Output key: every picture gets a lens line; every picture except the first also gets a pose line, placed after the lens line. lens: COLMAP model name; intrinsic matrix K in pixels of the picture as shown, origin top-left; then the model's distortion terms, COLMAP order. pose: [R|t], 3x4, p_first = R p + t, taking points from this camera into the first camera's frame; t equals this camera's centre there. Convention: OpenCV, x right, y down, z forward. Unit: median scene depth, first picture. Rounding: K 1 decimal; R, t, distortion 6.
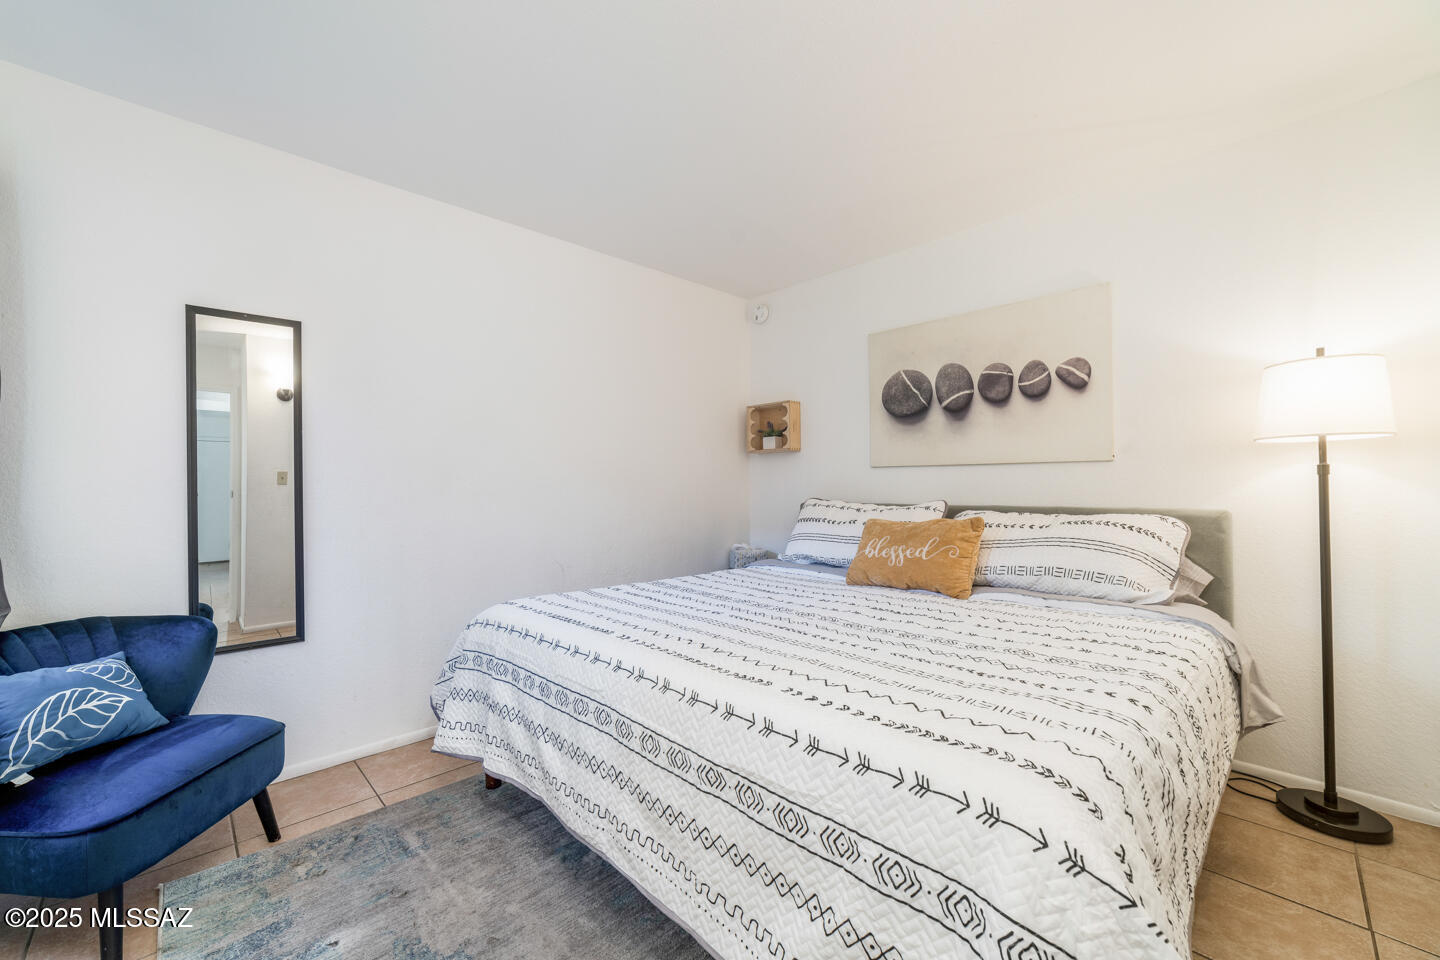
lens RADIAL K [[560.8, 0, 712.2], [0, 560.8, 485.1], [0, 0, 1]] dist [-0.001235, -0.000011]
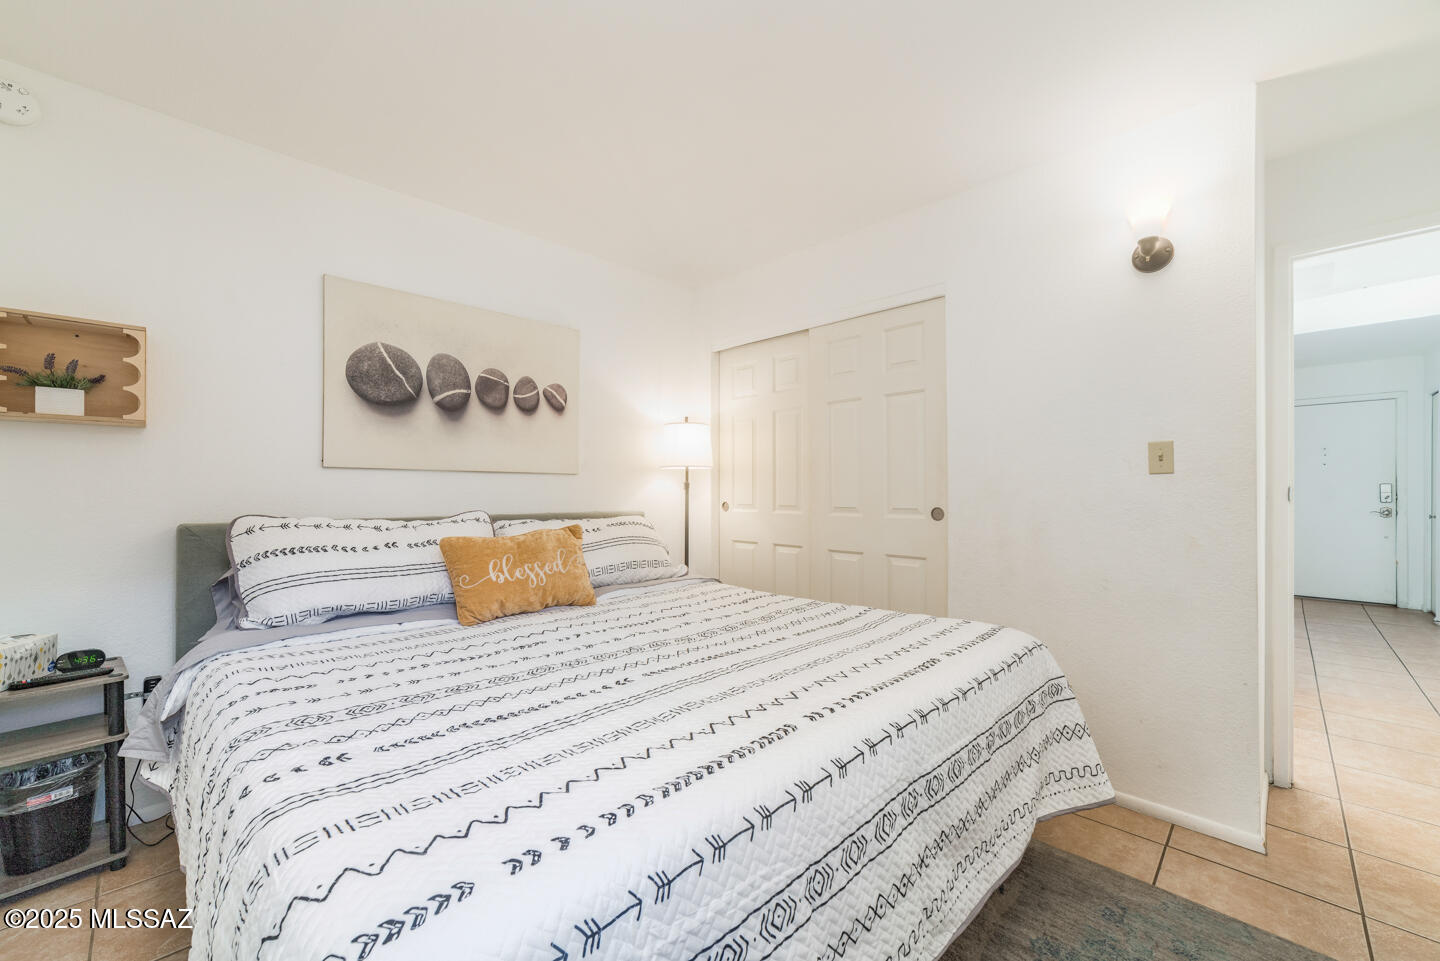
lens RADIAL K [[560.6, 0, 713.8], [0, 560.6, 486.4], [0, 0, 1]] dist [-0.020534, 0.005451]
pose [[0.017358, 0.016350, 0.999716, -0.454502], [-0.000978, 0.999866, -0.016336, 0.002607], [-0.999849, -0.000694, 0.017371, 0.599148]]
